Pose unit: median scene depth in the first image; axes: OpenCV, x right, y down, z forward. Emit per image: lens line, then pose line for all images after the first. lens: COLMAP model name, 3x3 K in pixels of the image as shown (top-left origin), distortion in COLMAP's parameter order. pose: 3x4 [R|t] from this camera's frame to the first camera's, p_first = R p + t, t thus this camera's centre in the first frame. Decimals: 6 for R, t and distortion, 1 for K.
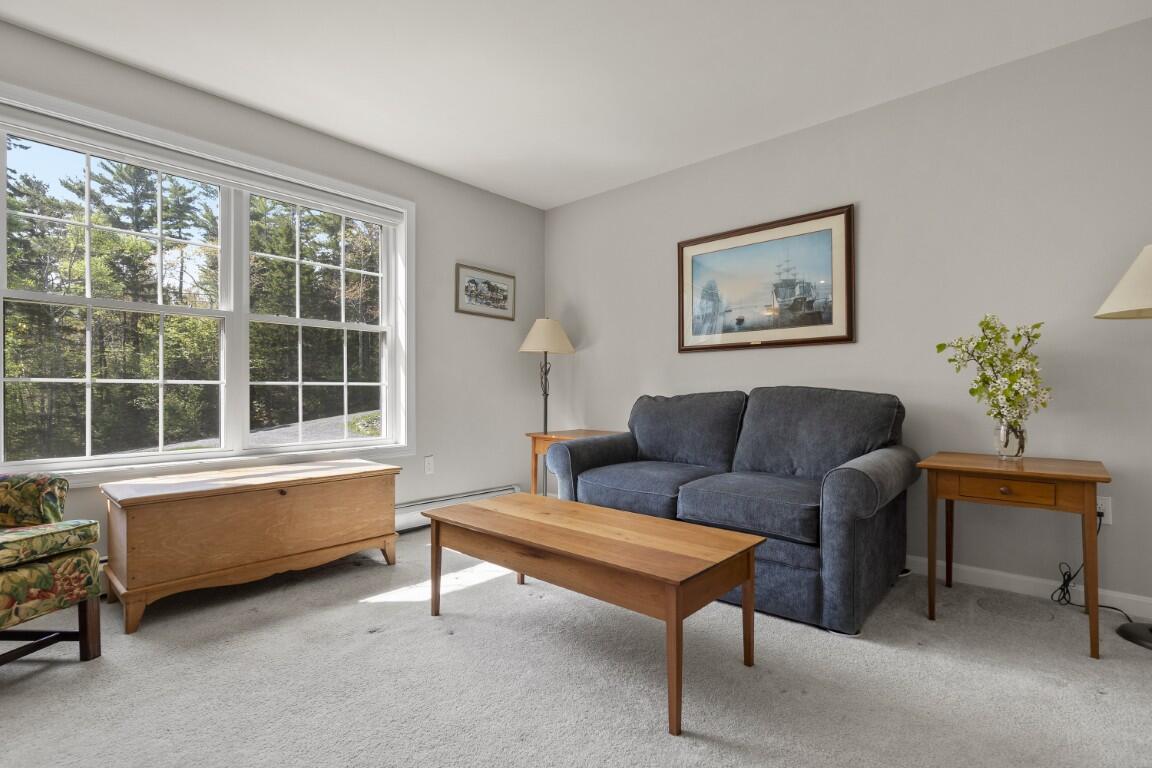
lens RADIAL K [[535.9, 0, 578.7], [0, 535.9, 391.0], [0, 0, 1]] dist [-0.003375, 0.000087]
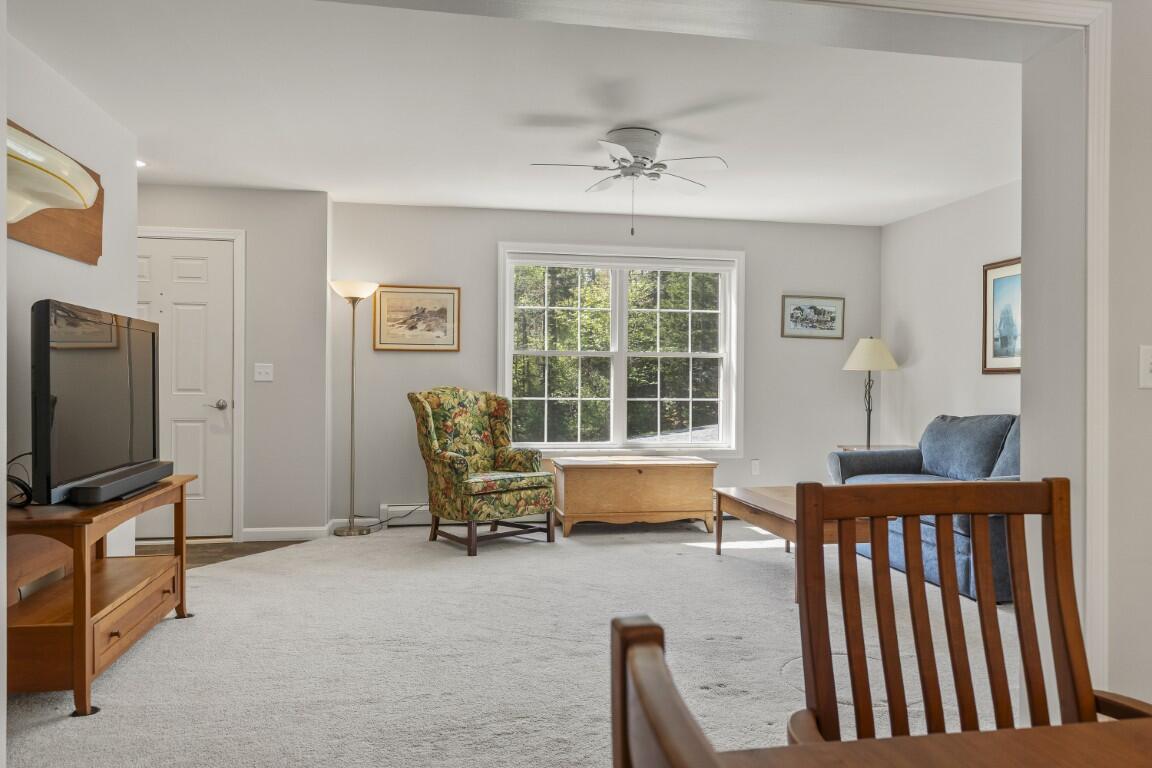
lens RADIAL K [[812.6, 0, 576.0], [0, 812.6, 384.0], [0, 0, 1]] dist [0.000082, -0.000543]
pose [[0.789431, 0.008570, -0.613779, 0.639285], [-0.007883, 0.999962, 0.003823, -0.063780], [0.613789, 0.001820, 0.789468, -0.841463]]
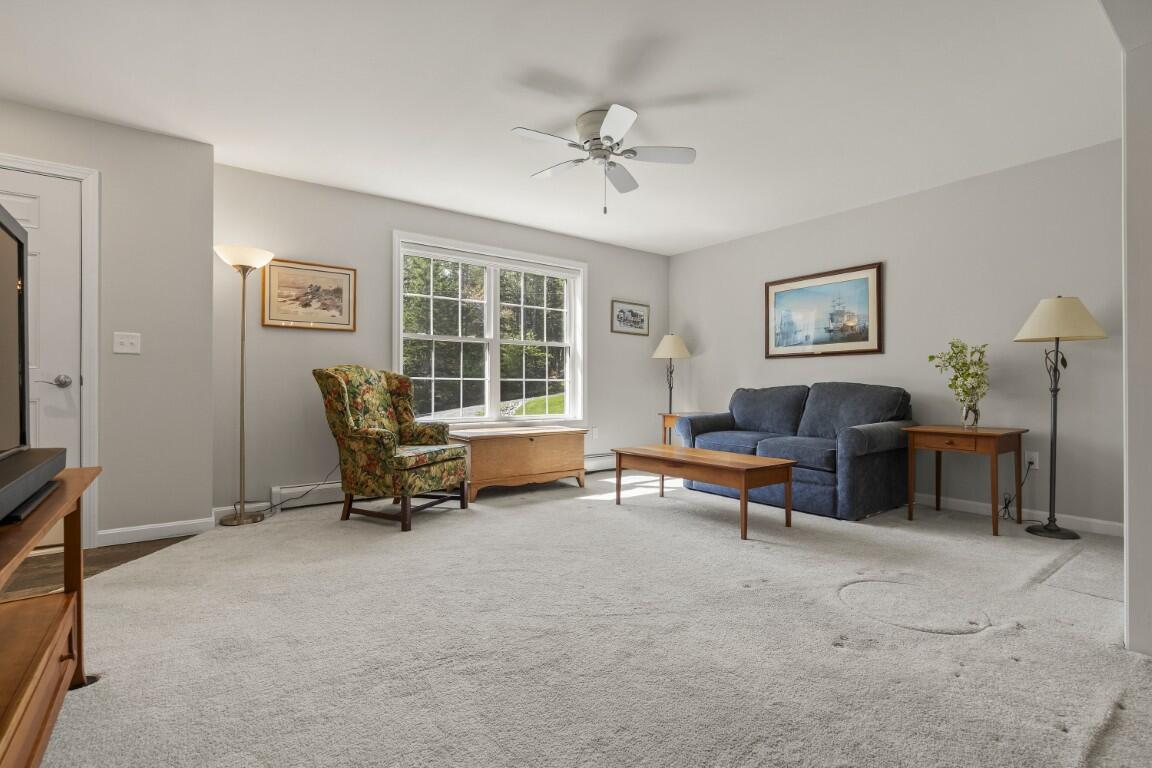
lens RADIAL K [[539.4, 0, 576.0], [0, 539.4, 384.0], [0, 0, 1]] dist [-0.003557, 0.000281]
pose [[0.979399, 0.003080, -0.201911, -0.024960], [-0.003664, 0.999990, -0.002517, 0.002919], [0.201901, 0.003205, 0.979401, -0.649873]]
